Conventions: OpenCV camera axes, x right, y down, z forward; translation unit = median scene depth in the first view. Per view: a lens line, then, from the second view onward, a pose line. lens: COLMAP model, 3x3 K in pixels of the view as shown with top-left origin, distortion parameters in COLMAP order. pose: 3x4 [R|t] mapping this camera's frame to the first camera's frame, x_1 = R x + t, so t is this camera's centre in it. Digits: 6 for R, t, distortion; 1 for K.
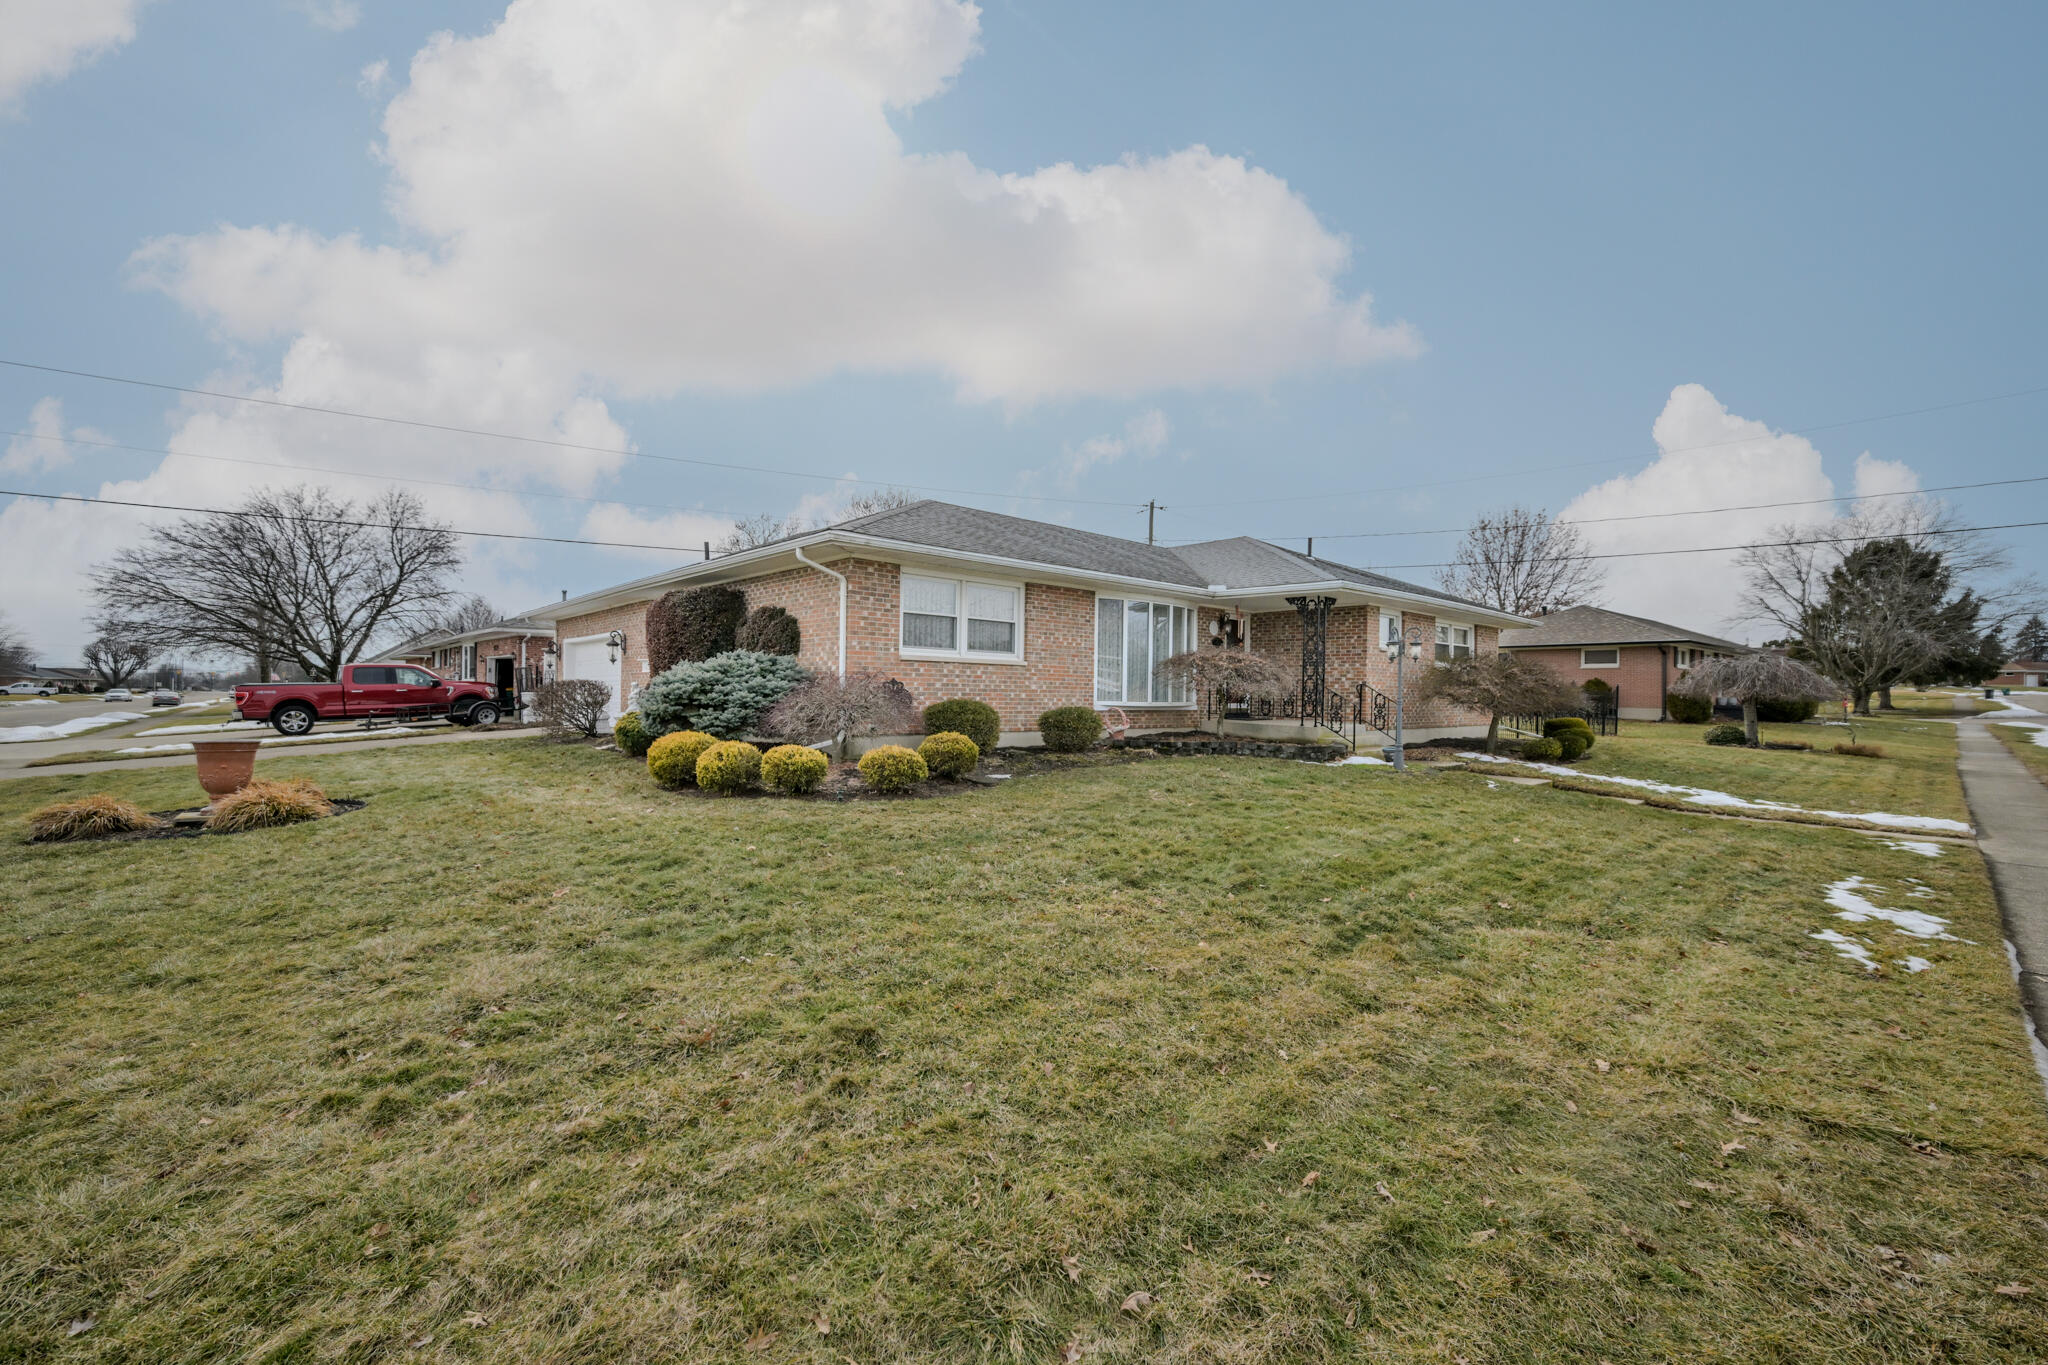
lens RADIAL K [[891.5, 0, 1025.3], [0, 891.5, 677.8], [0, 0, 1]] dist [-0.001654, -0.001017]
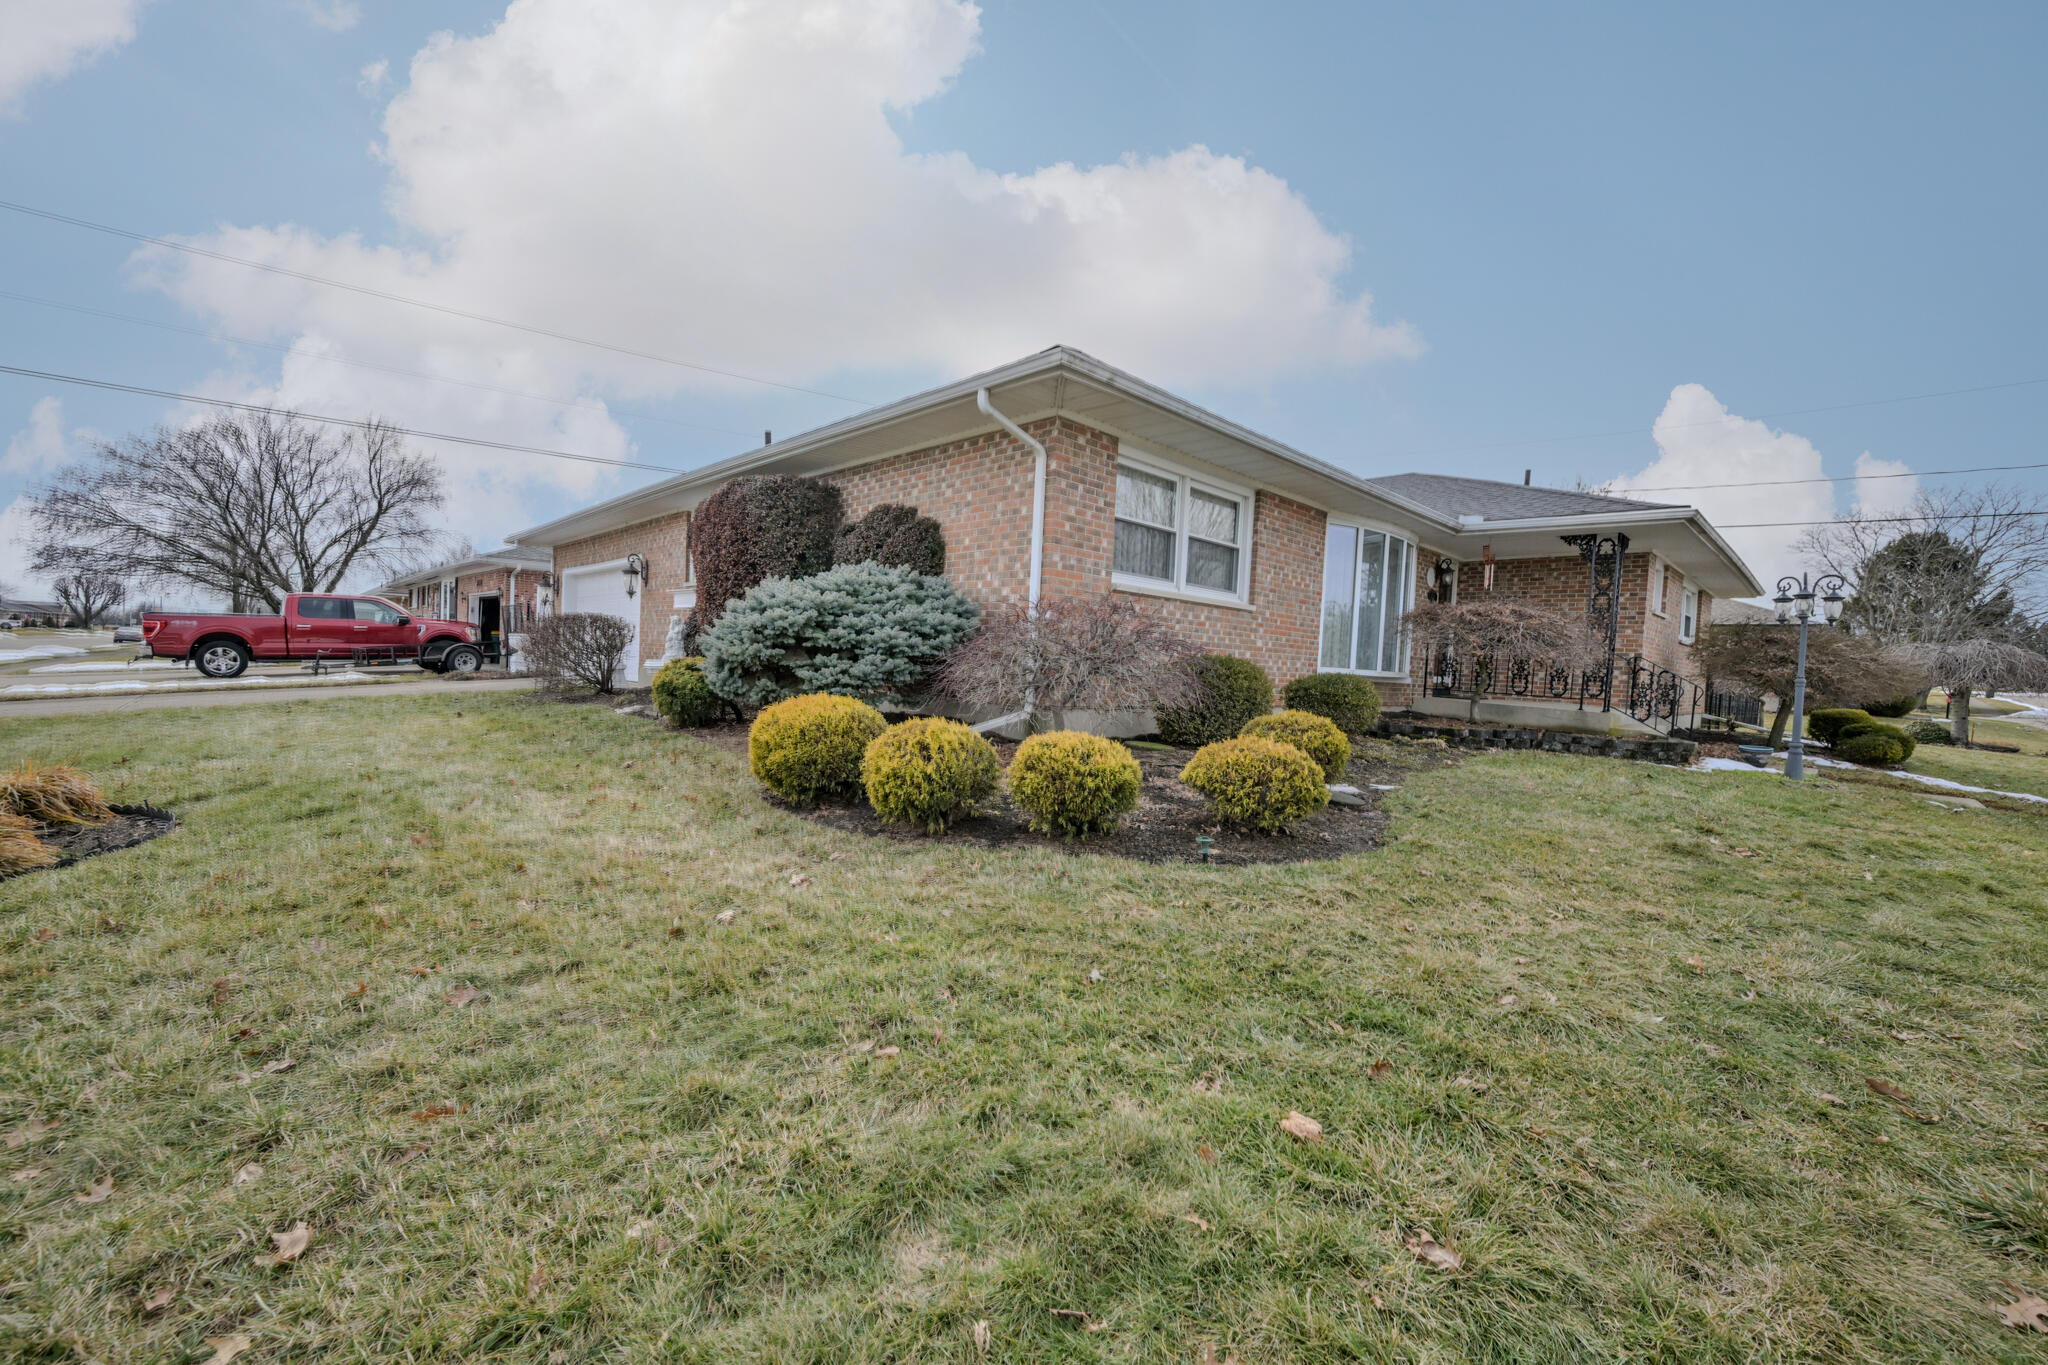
lens RADIAL K [[855.3, 0, 1023.0], [0, 855.3, 681.5], [0, 0, 1]] dist [-0.002419, 0.000059]
pose [[0.999133, 0.032760, 0.025701, -0.157928], [-0.033776, 0.998623, 0.040130, 0.016375], [-0.024350, -0.040963, 0.998864, 0.284512]]
